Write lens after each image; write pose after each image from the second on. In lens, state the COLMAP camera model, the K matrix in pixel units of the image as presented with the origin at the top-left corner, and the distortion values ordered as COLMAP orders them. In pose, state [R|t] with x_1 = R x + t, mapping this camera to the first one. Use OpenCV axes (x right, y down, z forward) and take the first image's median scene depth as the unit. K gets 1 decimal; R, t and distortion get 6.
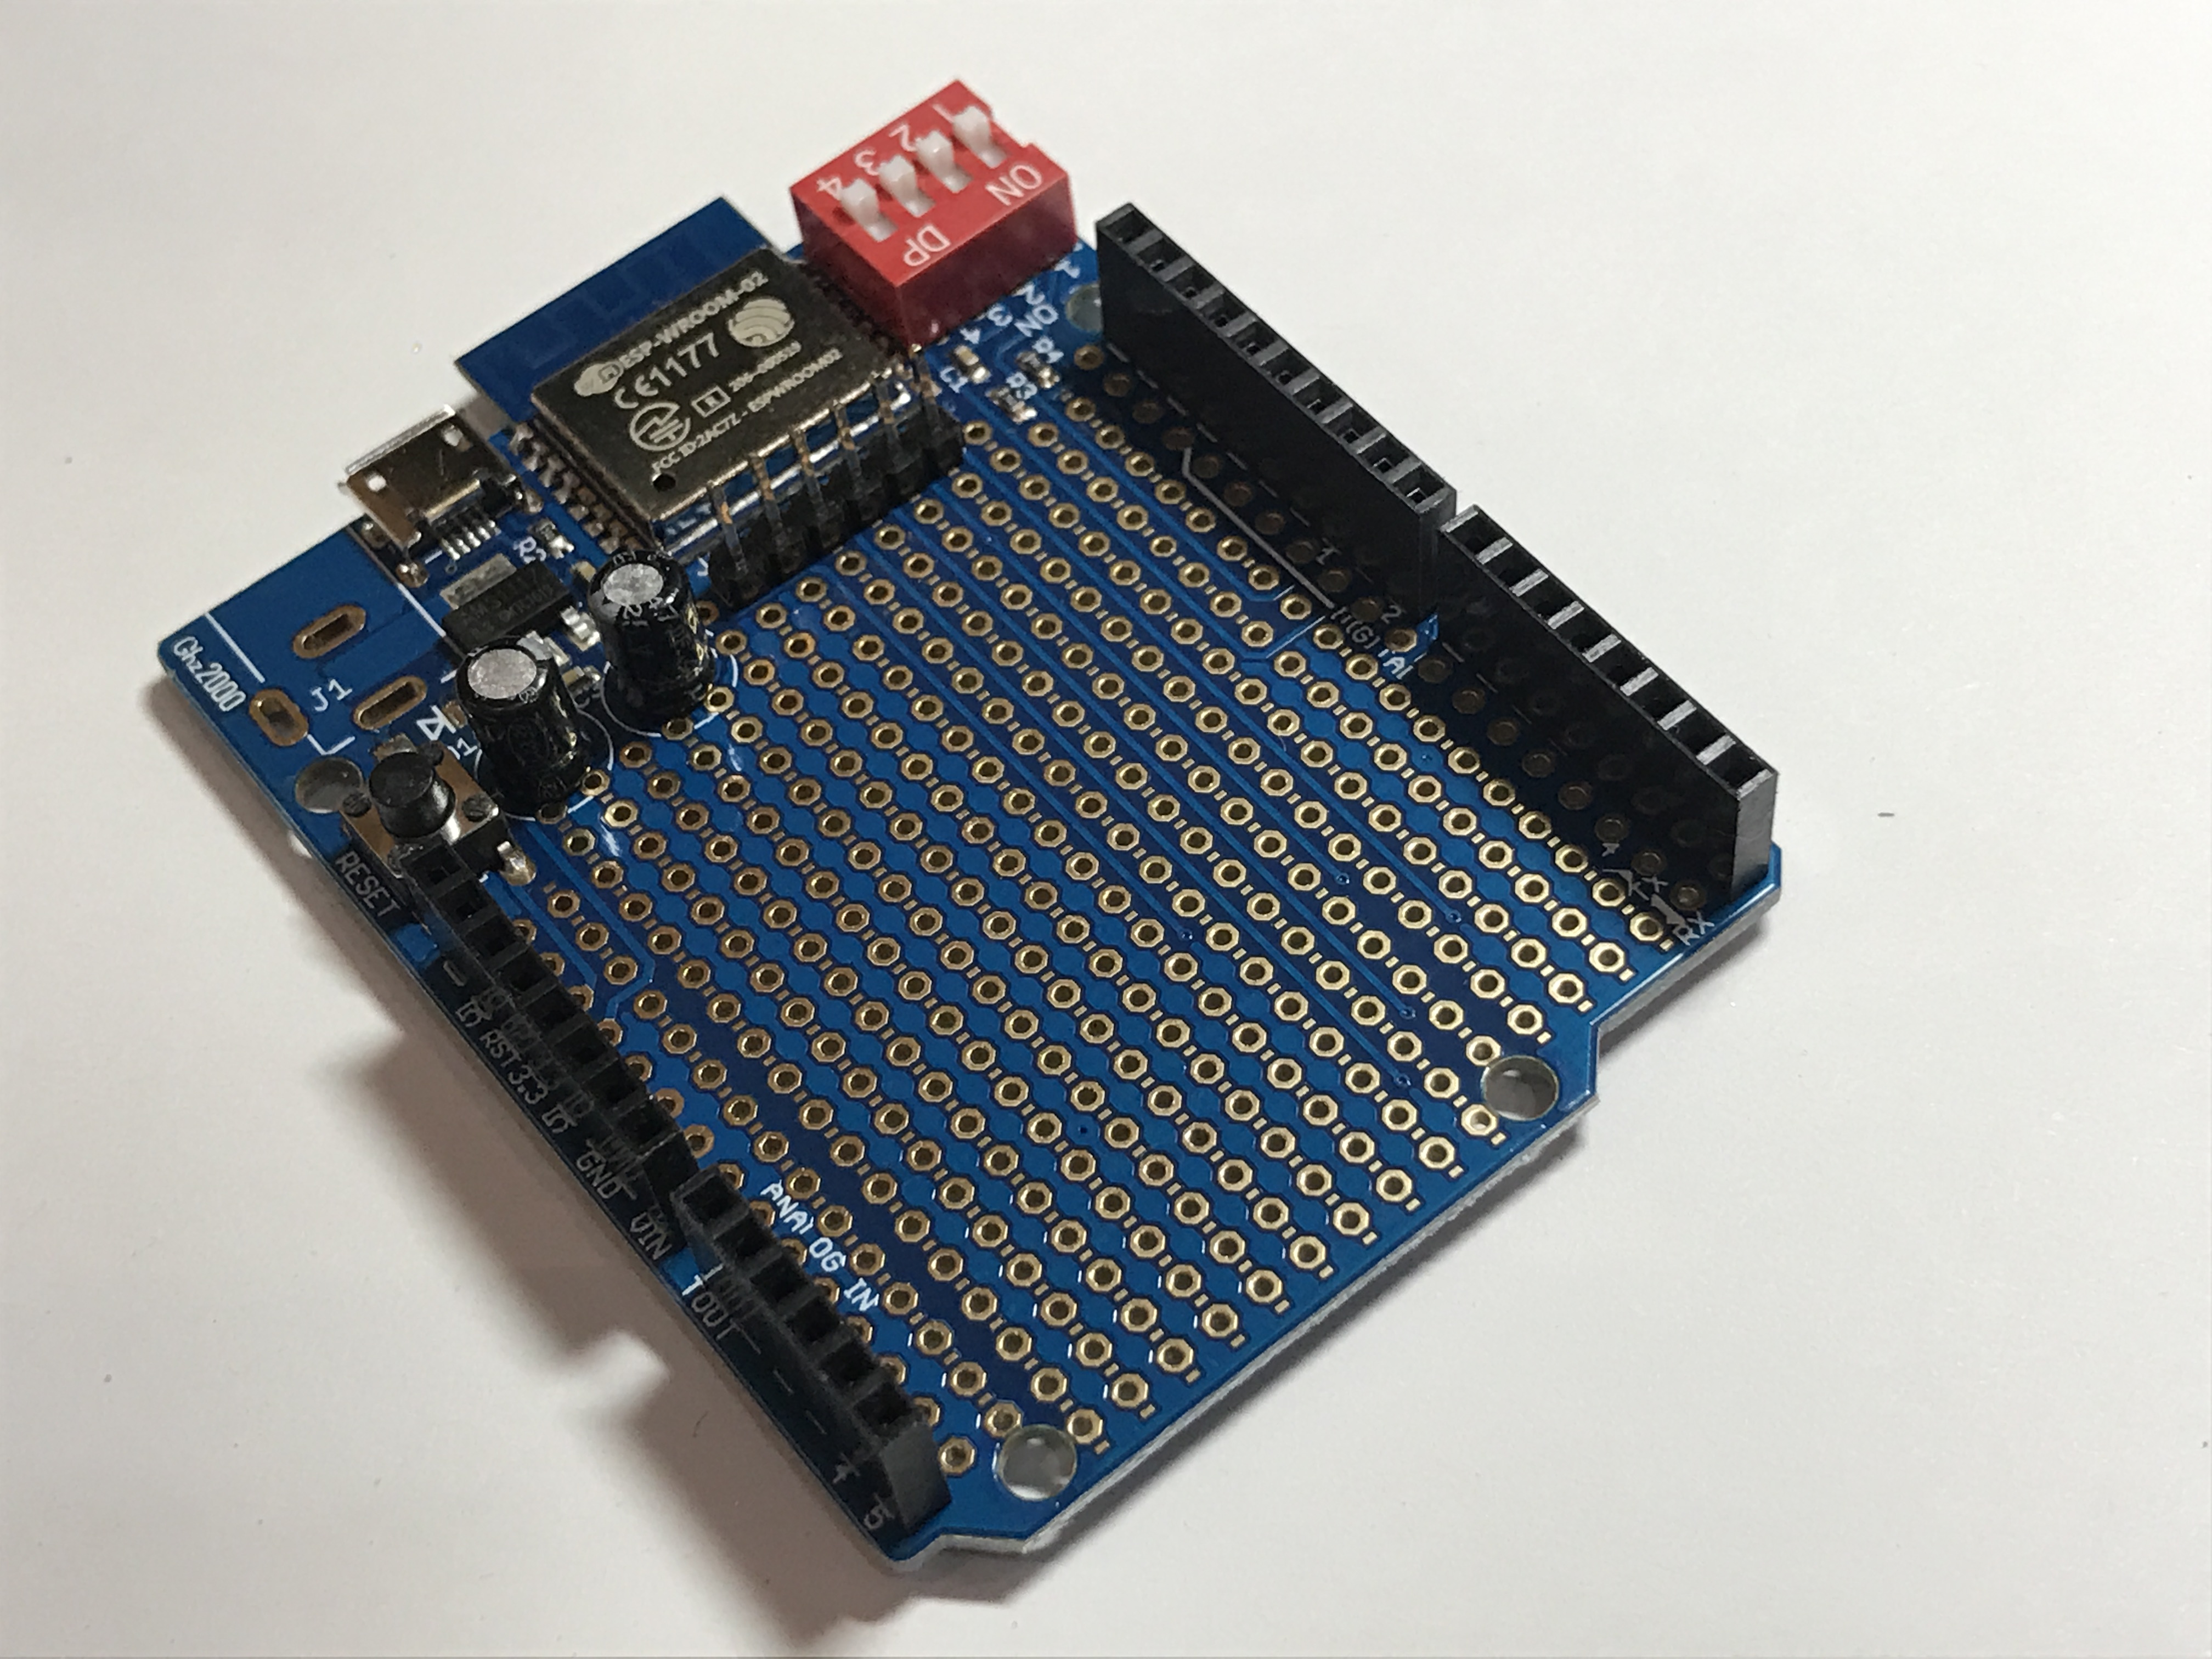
lens RADIAL K [[3557.0, 0, 1087.2], [0, 3557.0, 804.0], [0, 0, 1]] dist [0.317482, -1.980883]
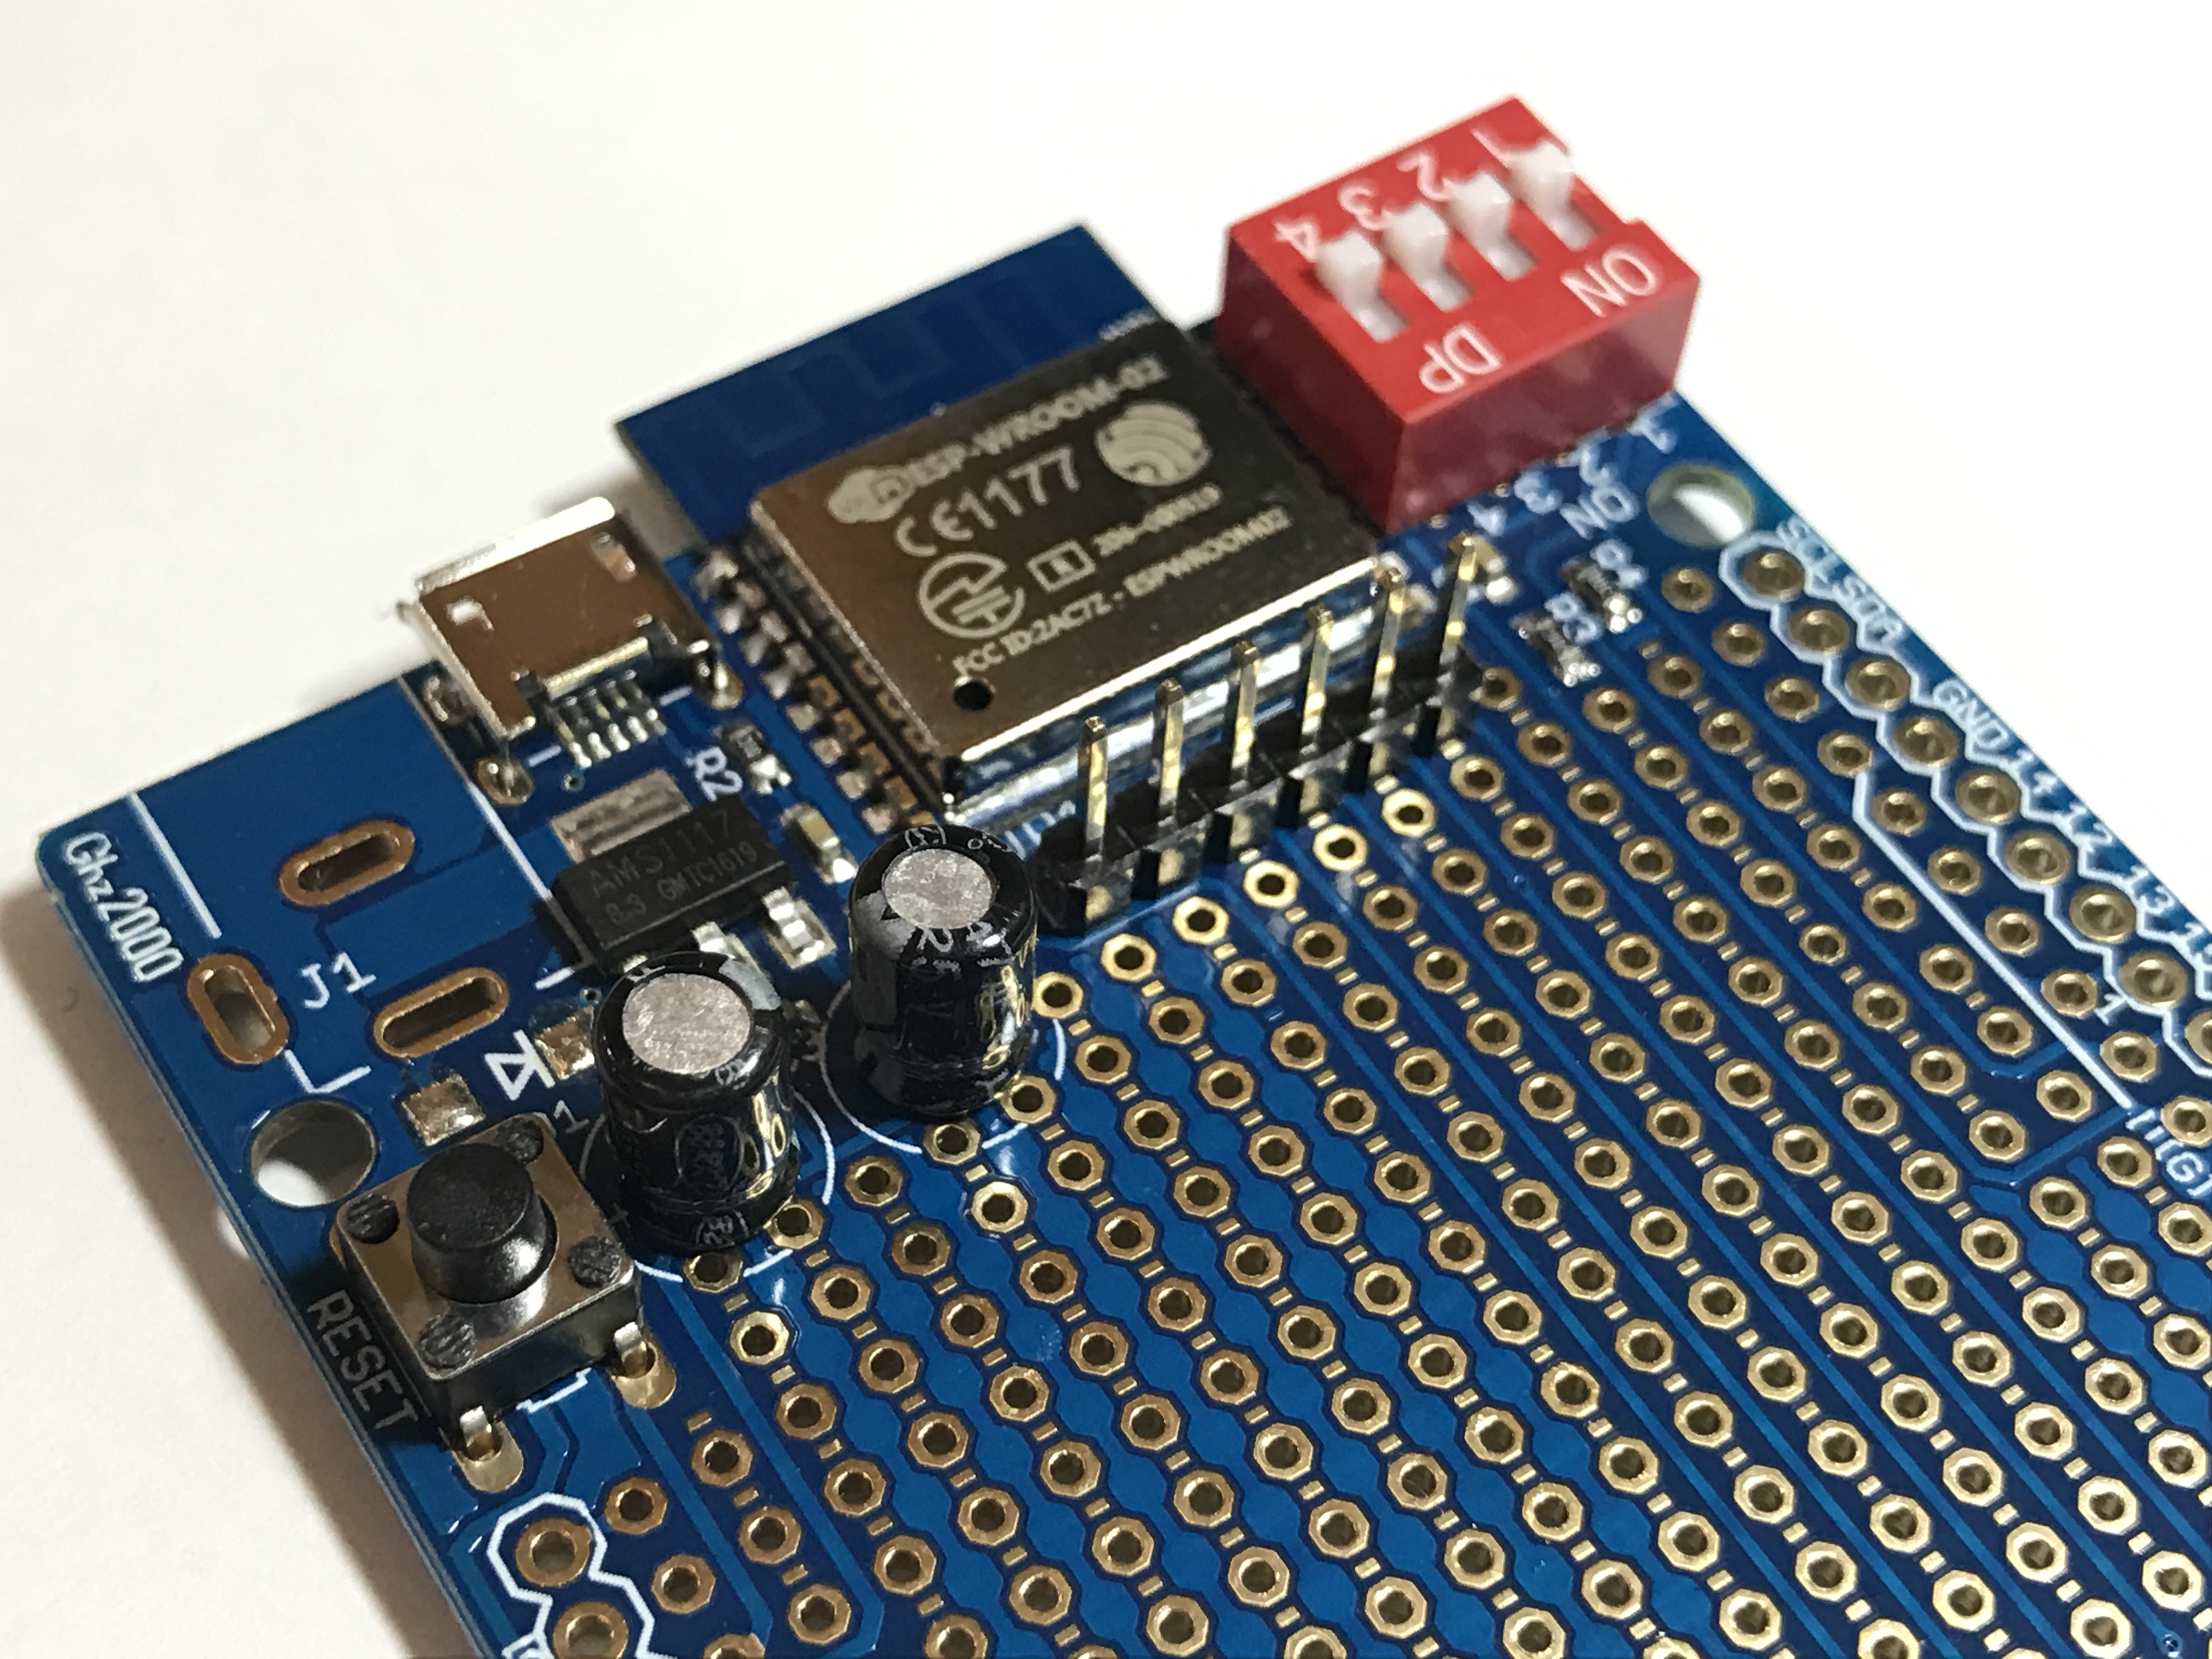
lens RADIAL K [[3557.0, 0, 1087.2], [0, 3557.0, 804.0], [0, 0, 1]] dist [0.317482, -1.980883]
pose [[0.985588, 0.155786, 0.065938, -0.133873], [-0.154075, 0.987594, -0.030310, -0.057621], [-0.069842, 0.019714, 0.997363, 0.424511]]
